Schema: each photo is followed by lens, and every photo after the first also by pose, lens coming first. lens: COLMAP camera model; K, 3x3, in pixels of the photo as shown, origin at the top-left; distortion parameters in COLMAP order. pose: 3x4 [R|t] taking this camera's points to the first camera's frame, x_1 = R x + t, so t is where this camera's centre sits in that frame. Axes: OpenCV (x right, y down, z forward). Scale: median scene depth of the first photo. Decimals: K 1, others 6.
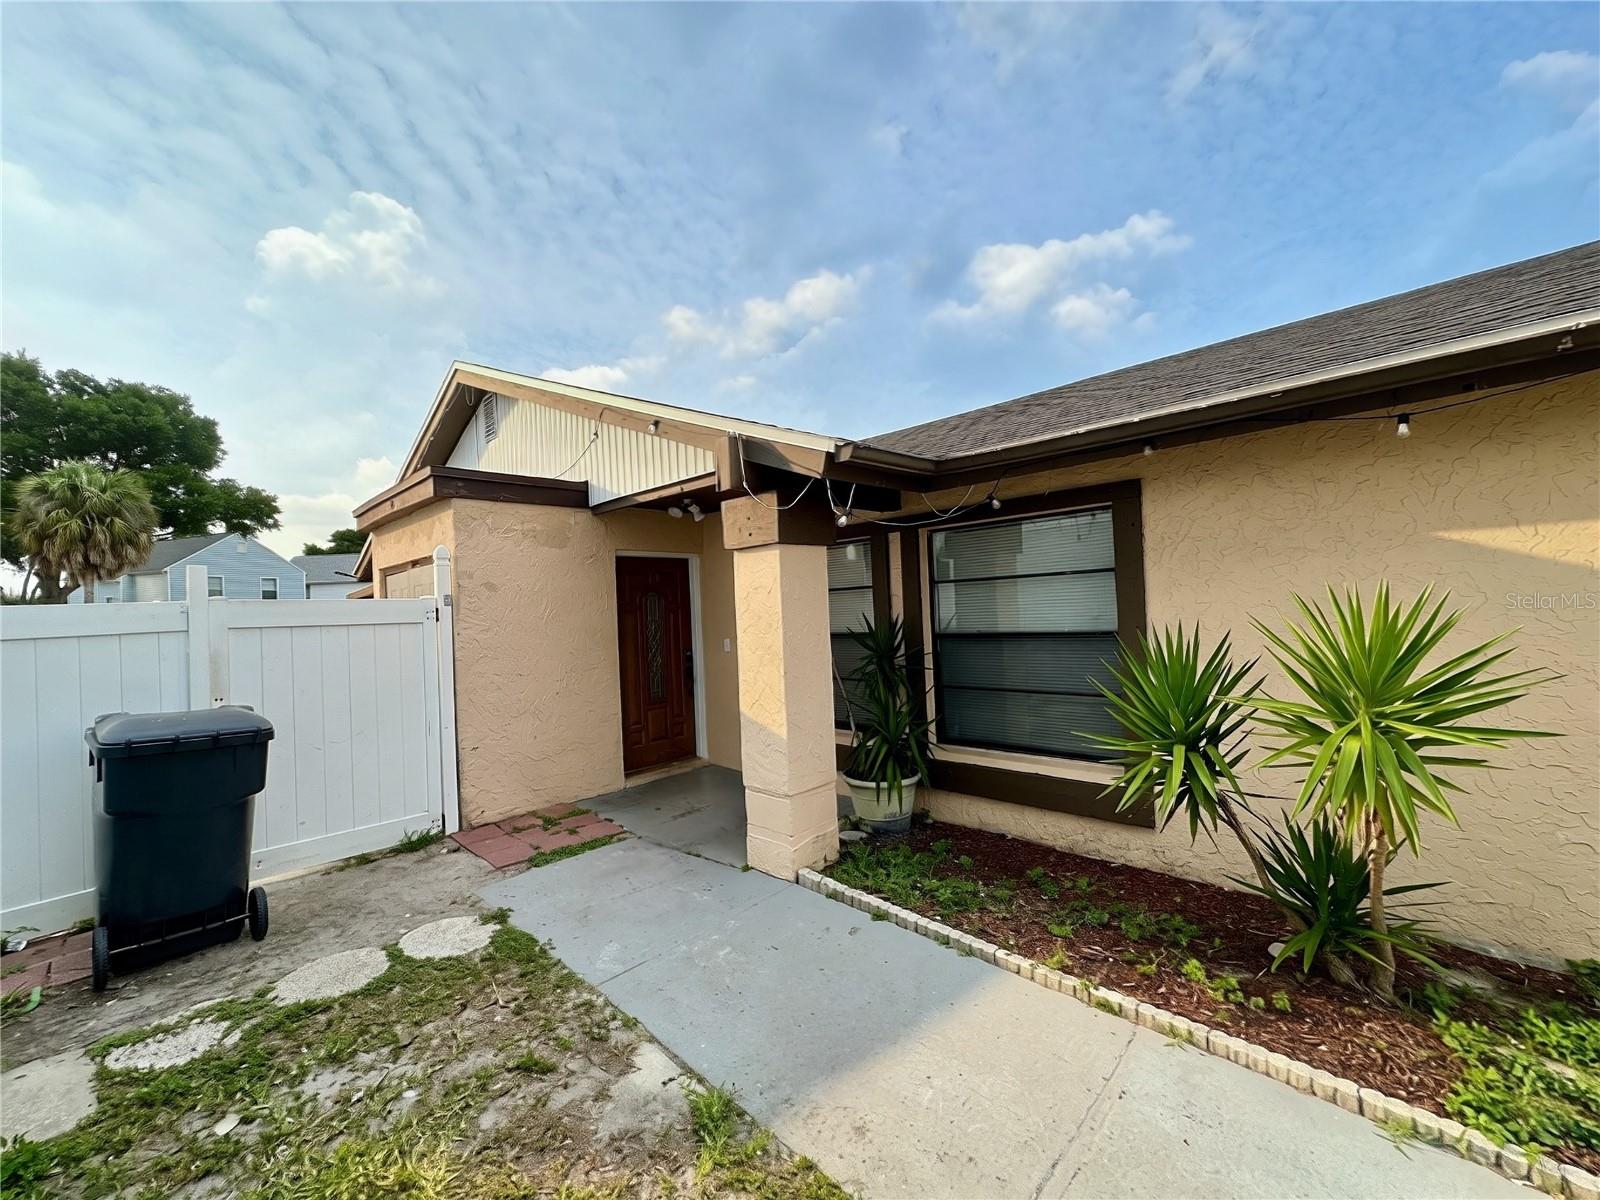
lens RADIAL K [[641.4, 0, 801.0], [0, 641.4, 603.5], [0, 0, 1]] dist [0.000901, 0.000668]
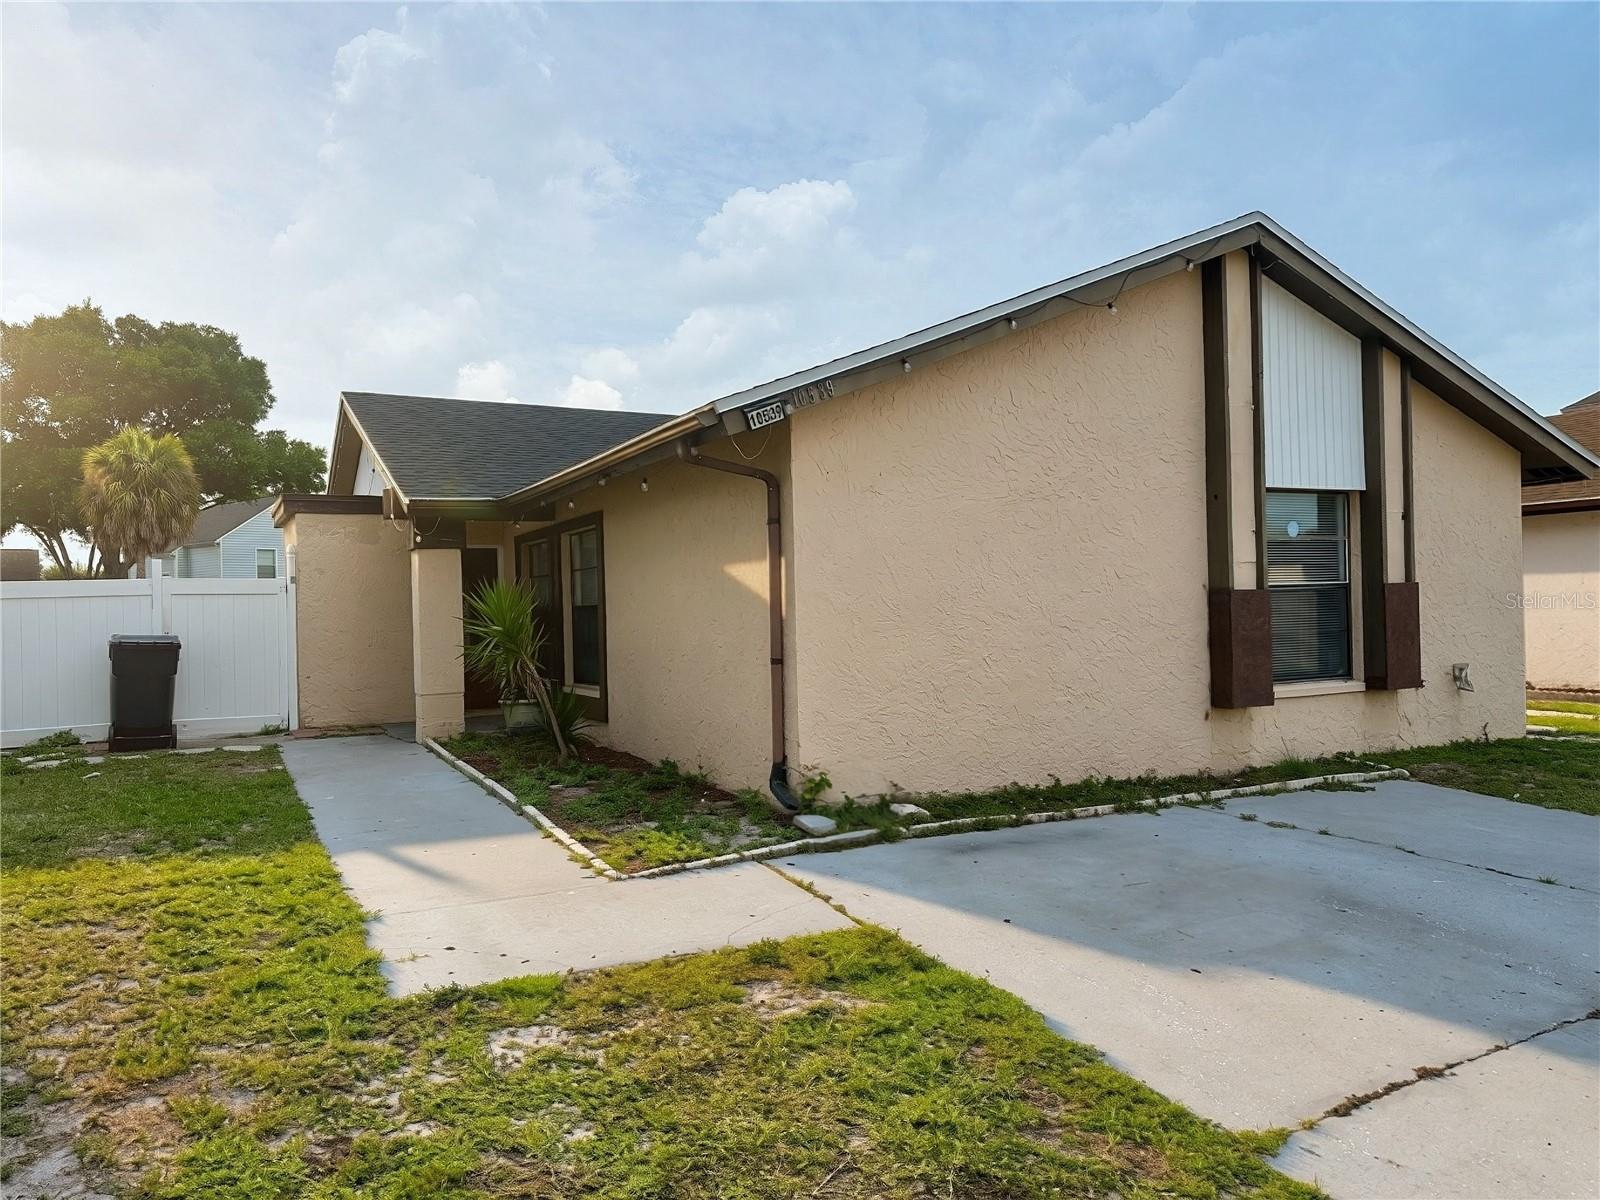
lens RADIAL K [[1193.4, 0, 800.0], [0, 1193.4, 600.0], [0, 0, 1]] dist [0.059514, -0.007519]
pose [[0.938911, 0.013018, -0.343914, 1.740989], [-0.009832, 0.999891, 0.011006, 0.000163], [0.344020, -0.006952, 0.938937, -1.431348]]
